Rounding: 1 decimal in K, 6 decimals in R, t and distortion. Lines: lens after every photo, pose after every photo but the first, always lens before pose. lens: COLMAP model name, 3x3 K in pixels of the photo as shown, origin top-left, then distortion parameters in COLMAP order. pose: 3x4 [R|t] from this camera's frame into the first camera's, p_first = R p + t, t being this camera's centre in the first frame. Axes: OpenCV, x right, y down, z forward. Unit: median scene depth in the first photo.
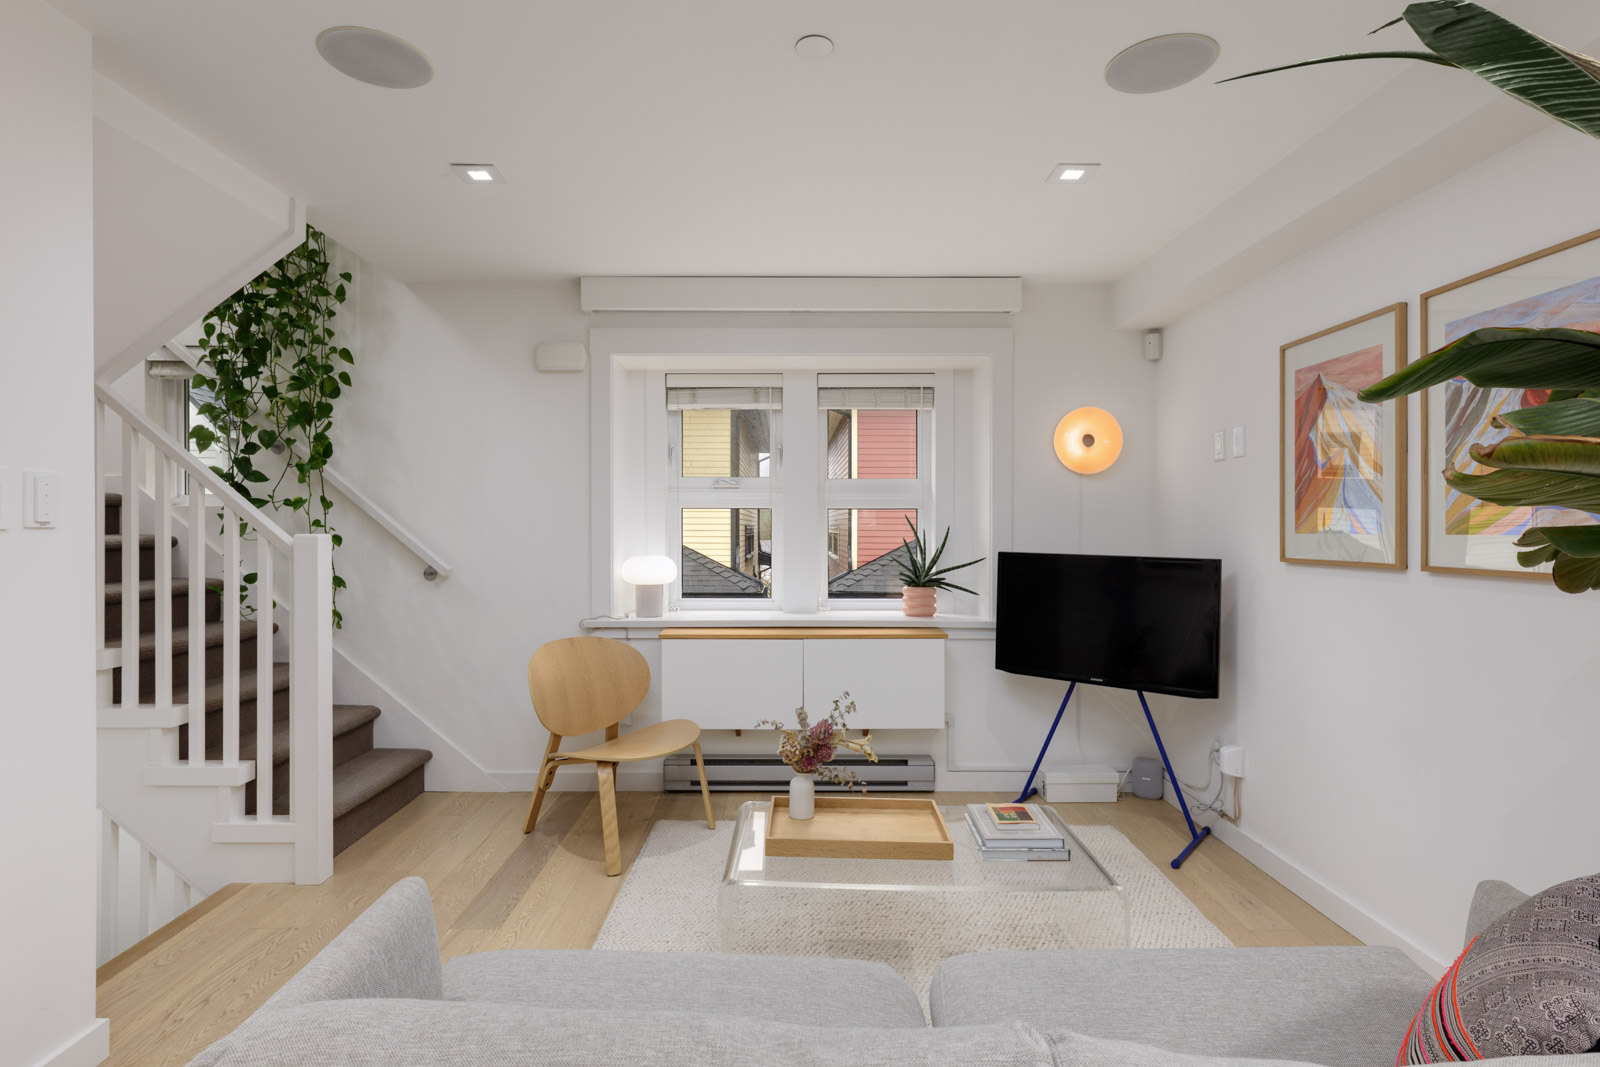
lens RADIAL K [[800.8, 0, 786.6], [0, 800.8, 528.7], [0, 0, 1]] dist [0.004761, -0.001226]
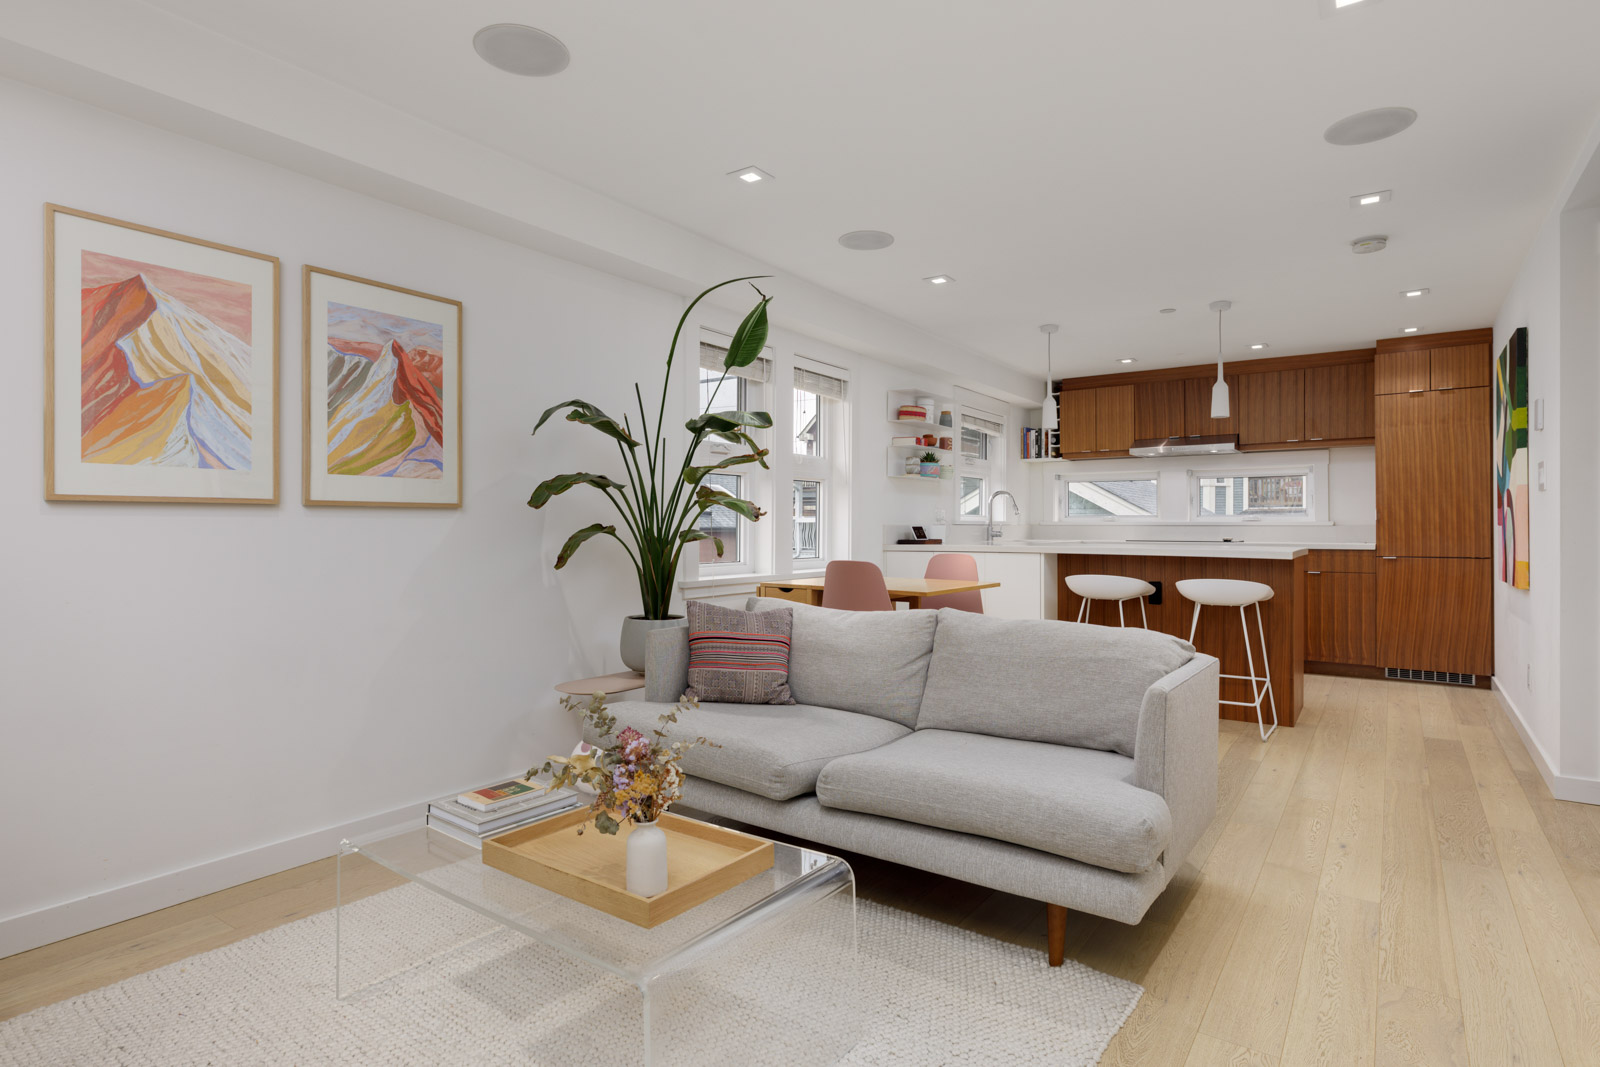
lens RADIAL K [[848.3, 0, 804.1], [0, 848.3, 526.2], [0, 0, 1]] dist [0.003476, 0.000744]
pose [[-0.819939, -0.002408, 0.572446, -0.316830], [-0.001106, 0.999996, 0.002623, 0.051119], [-0.572450, 0.001518, -0.819938, 1.019617]]
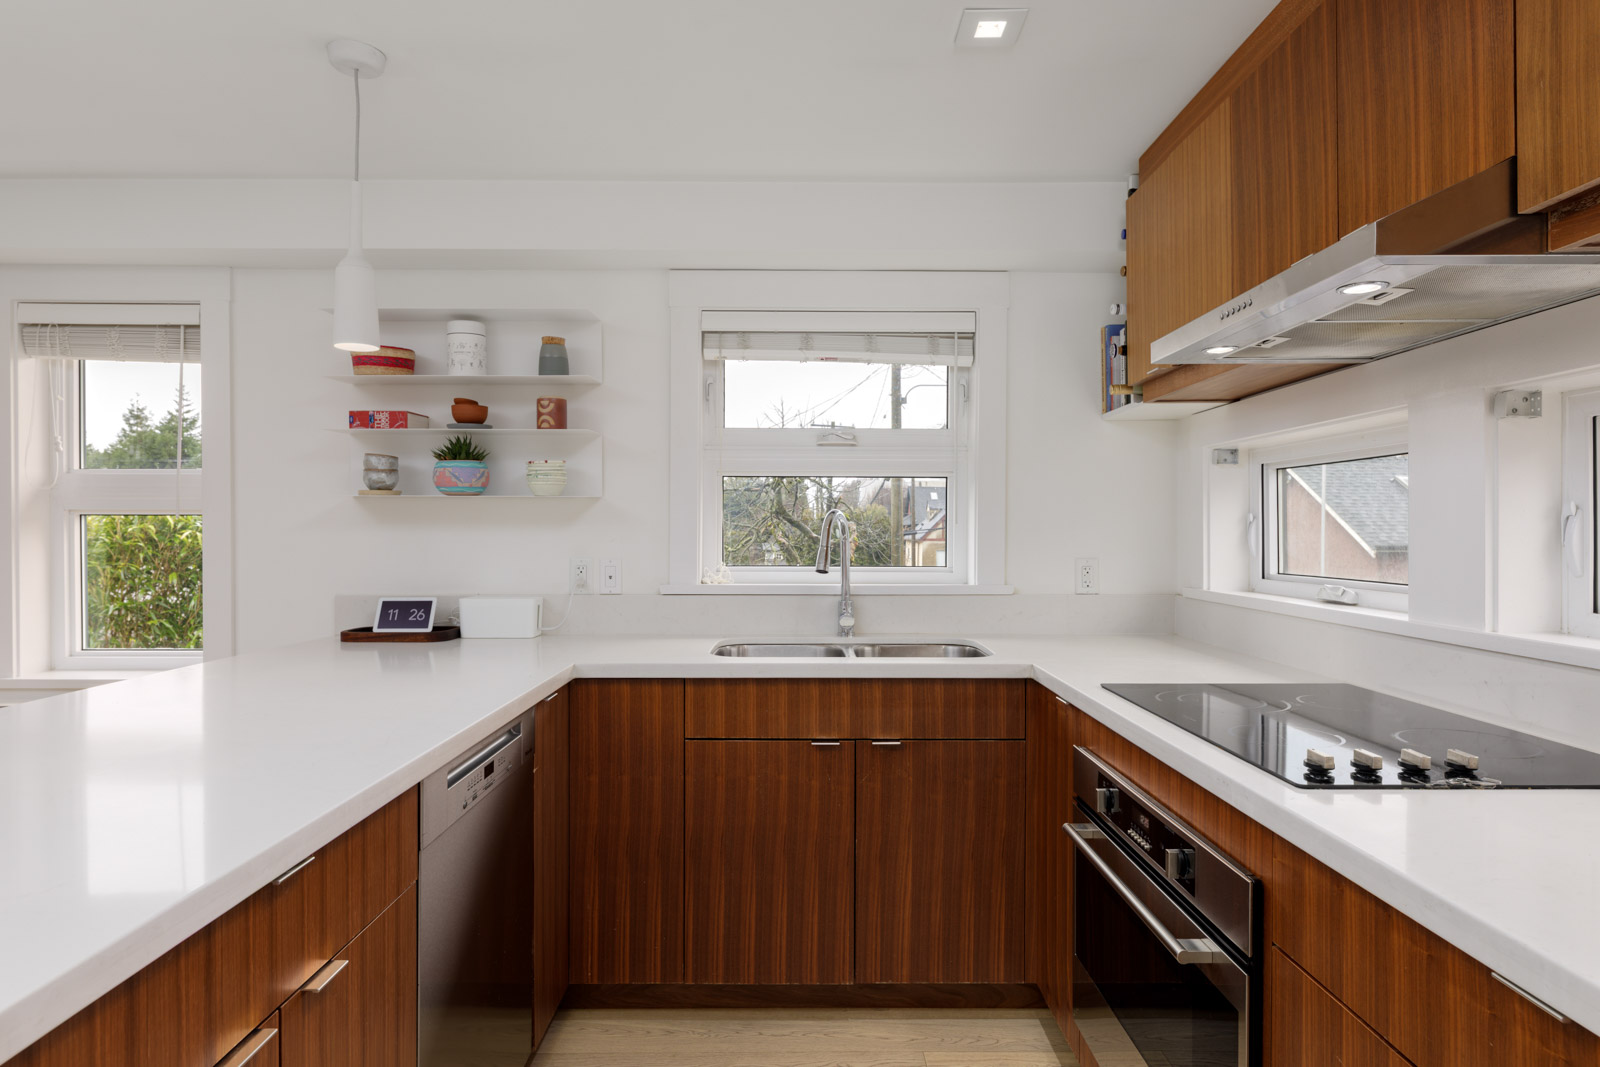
lens RADIAL K [[895.7, 0, 808.5], [0, 895.7, 534.3], [0, 0, 1]] dist [0.005592, -0.002026]
pose [[-0.003895, -0.005781, 0.999976, -0.370579], [0.000533, 0.999983, 0.005783, -0.011578], [-0.999992, 0.000556, -0.003892, -0.897572]]
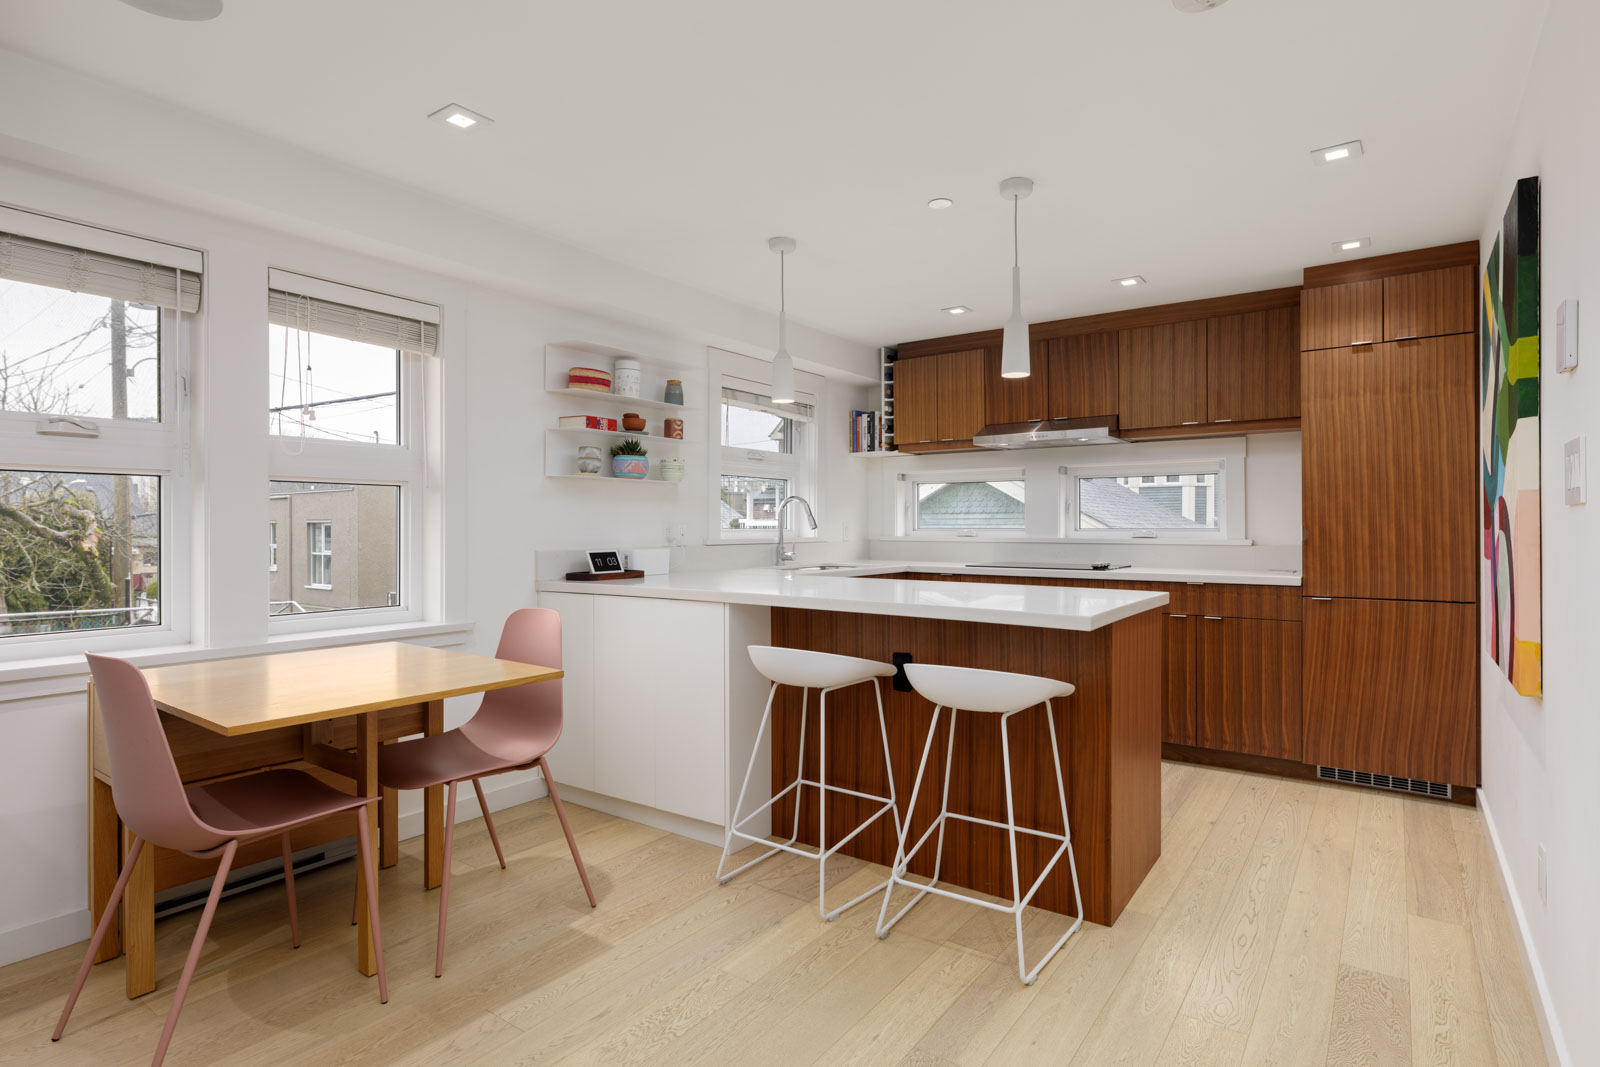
lens RADIAL K [[830.7, 0, 799.4], [0, 830.7, 529.9], [0, 0, 1]] dist [-0.003494, 0.001587]
pose [[-0.811122, -0.003846, 0.584864, -0.385505], [0.000521, 0.999973, 0.007299, 0.018307], [-0.584876, 0.006225, -0.811098, 0.226487]]
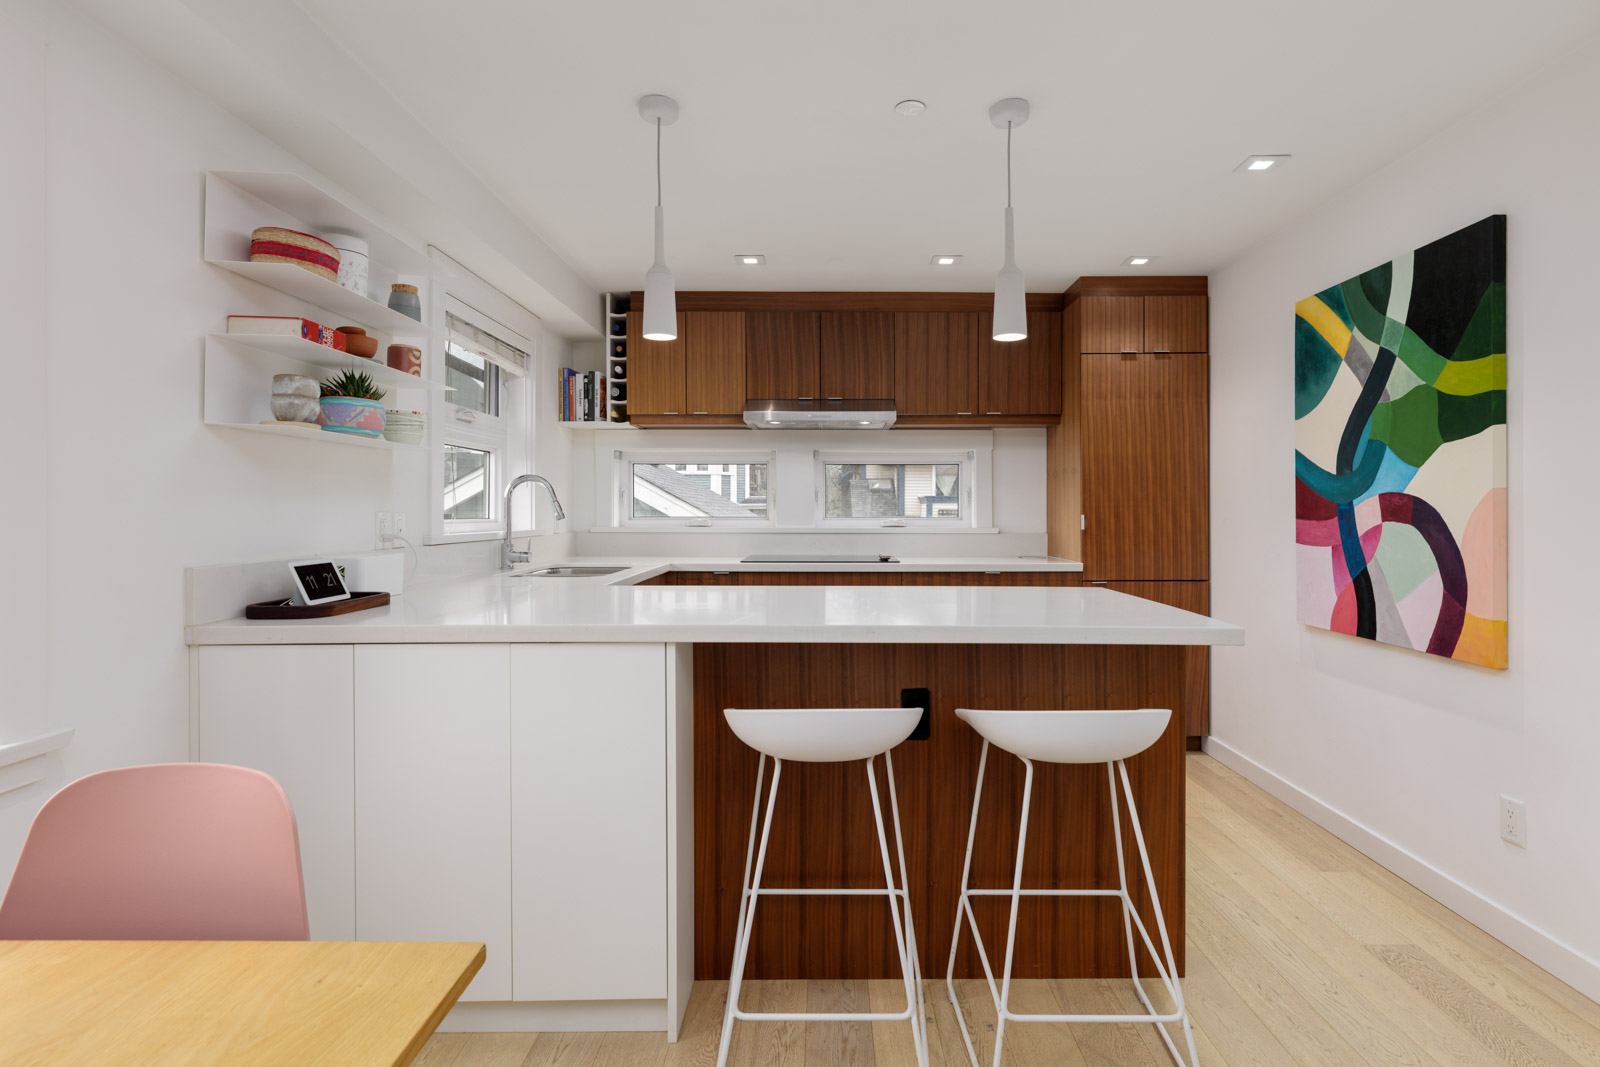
lens RADIAL K [[812.7, 0, 833.9], [0, 812.7, 512.3], [0, 0, 1]] dist [-0.005651, -0.001560]
pose [[-0.999959, -0.002959, -0.008518, 0.090156], [-0.002996, 0.999986, 0.004305, 0.012673], [0.008505, 0.004331, -0.999954, 0.096343]]
